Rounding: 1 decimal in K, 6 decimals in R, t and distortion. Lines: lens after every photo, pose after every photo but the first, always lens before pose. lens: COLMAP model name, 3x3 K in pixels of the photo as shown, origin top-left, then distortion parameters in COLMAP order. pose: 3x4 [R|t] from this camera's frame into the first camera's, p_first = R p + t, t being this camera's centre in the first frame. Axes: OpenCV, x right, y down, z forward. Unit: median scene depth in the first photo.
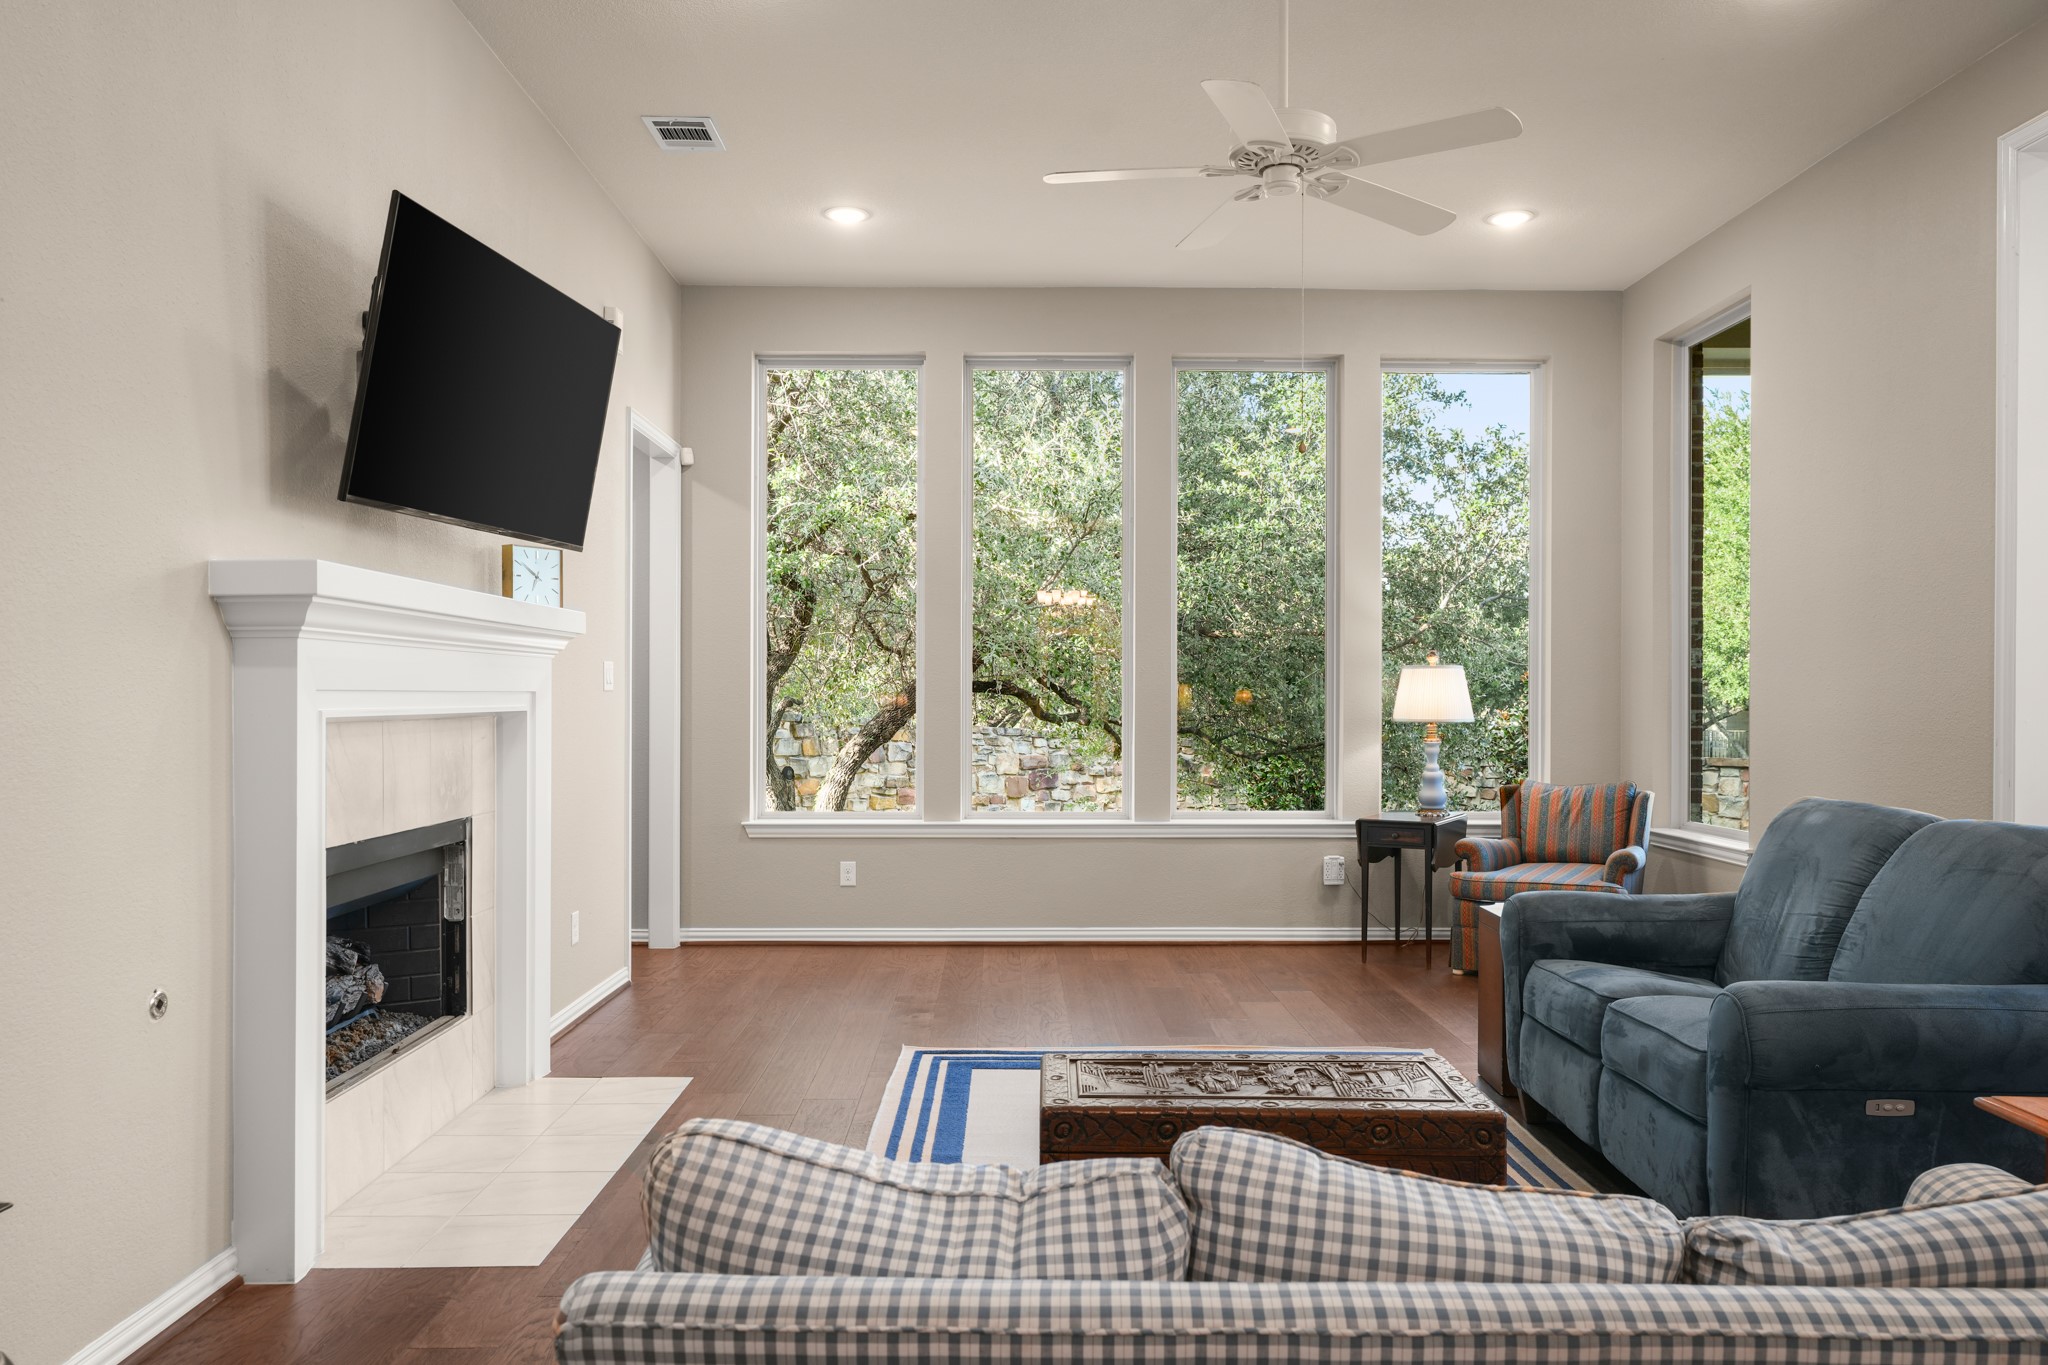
lens RADIAL K [[1415.9, 0, 1020.3], [0, 1415.9, 687.4], [0, 0, 1]] dist [0.000897, 0.005537]
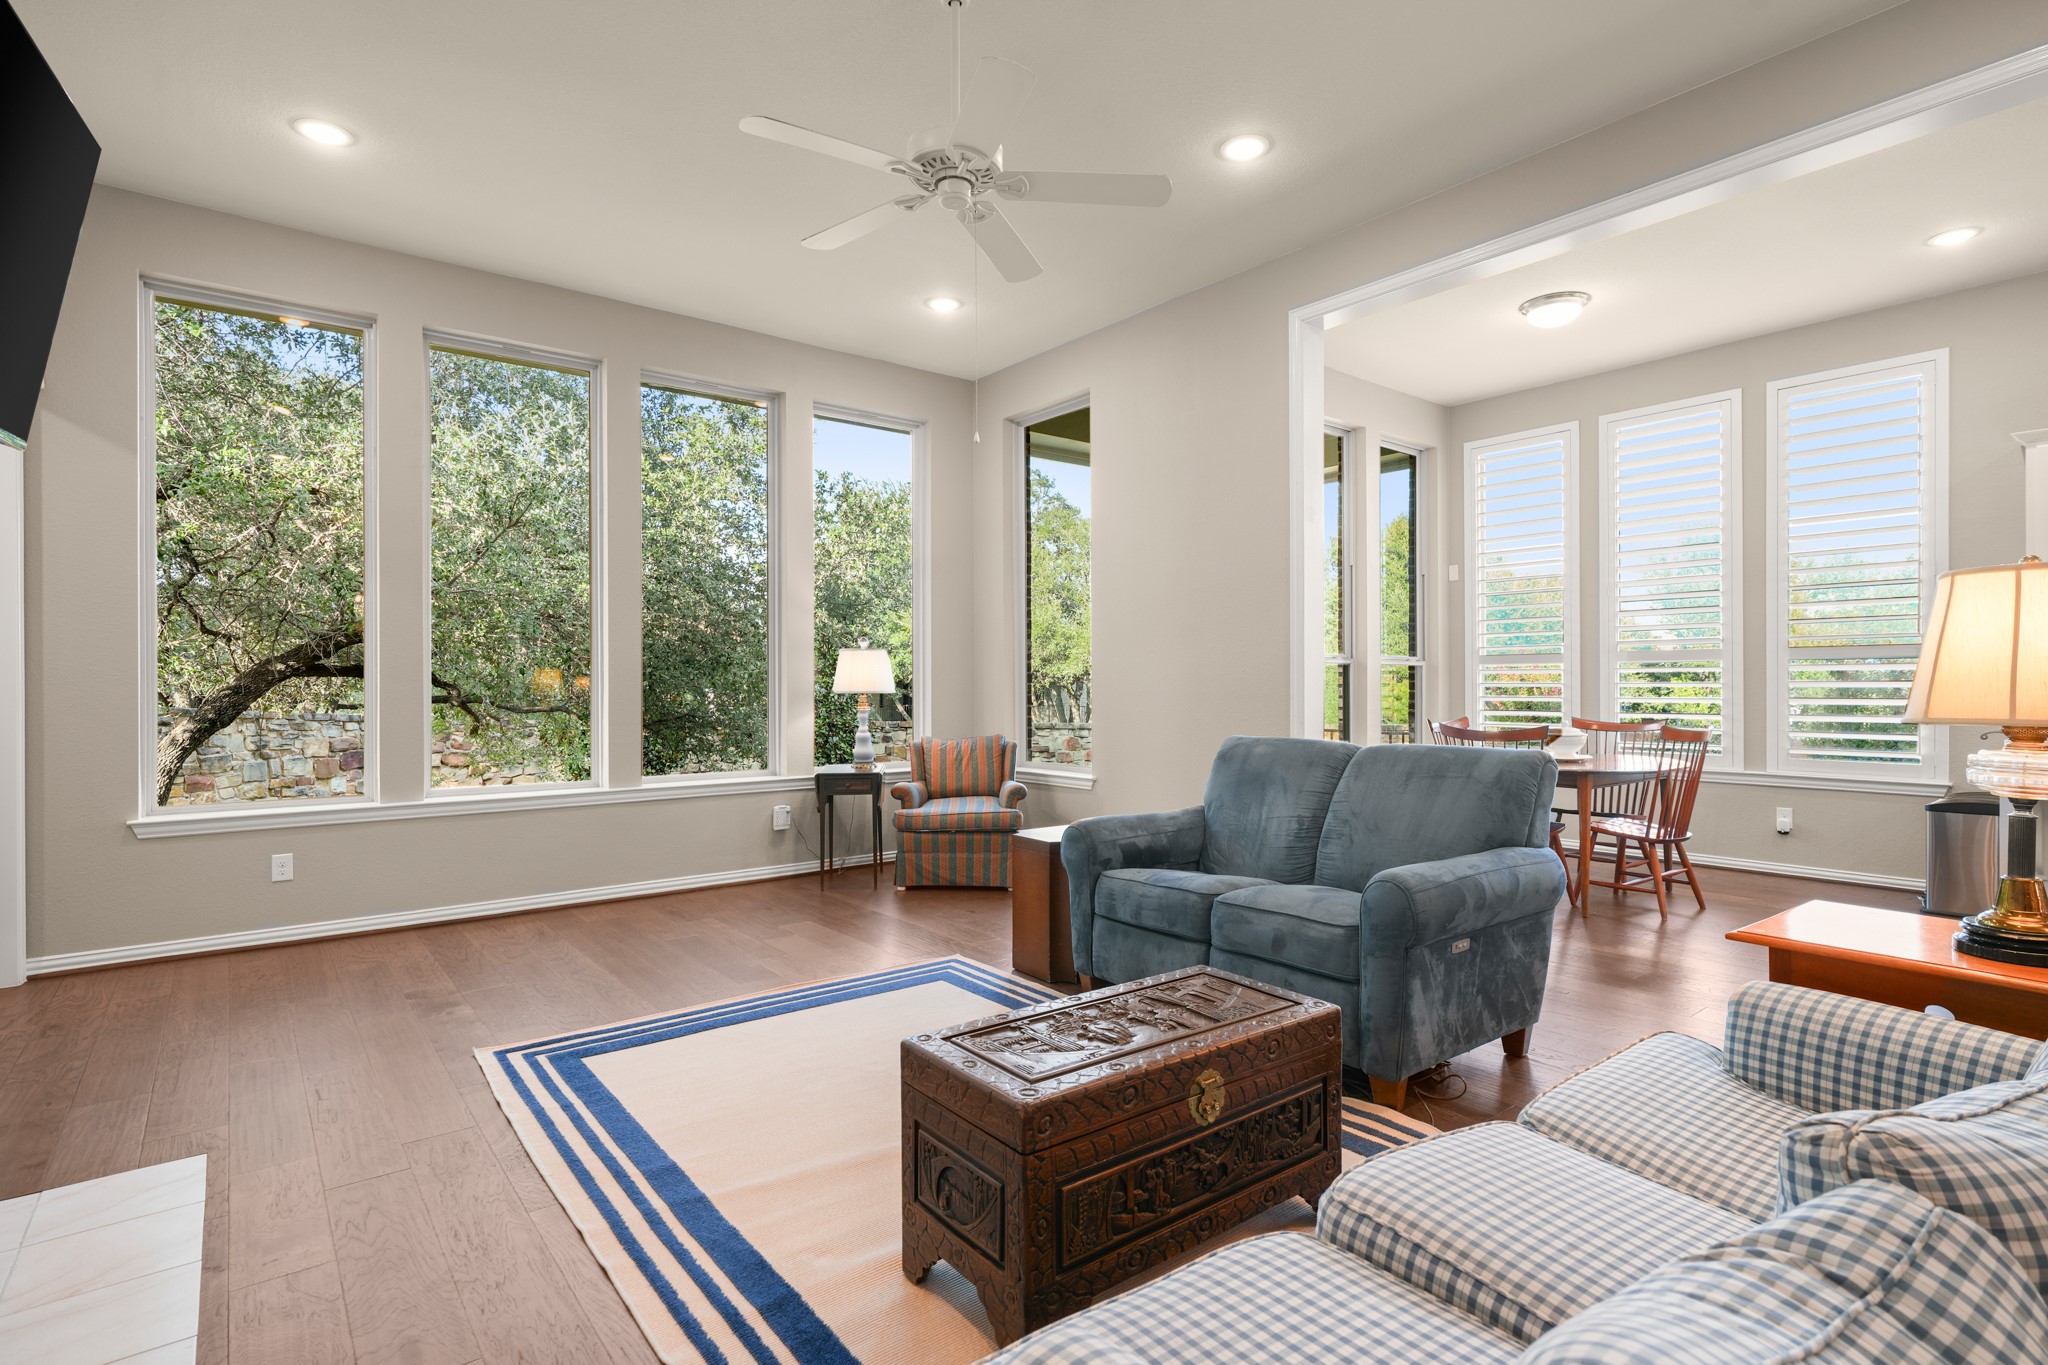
lens RADIAL K [[1007.2, 0, 1024.3], [0, 1007.2, 682.6], [0, 0, 1]] dist [-0.000937, 0.000482]
pose [[0.787998, -0.004201, 0.615663, -0.154113], [0.002645, 0.999991, 0.003438, 0.012200], [-0.615672, -0.001081, 0.788002, 0.208164]]
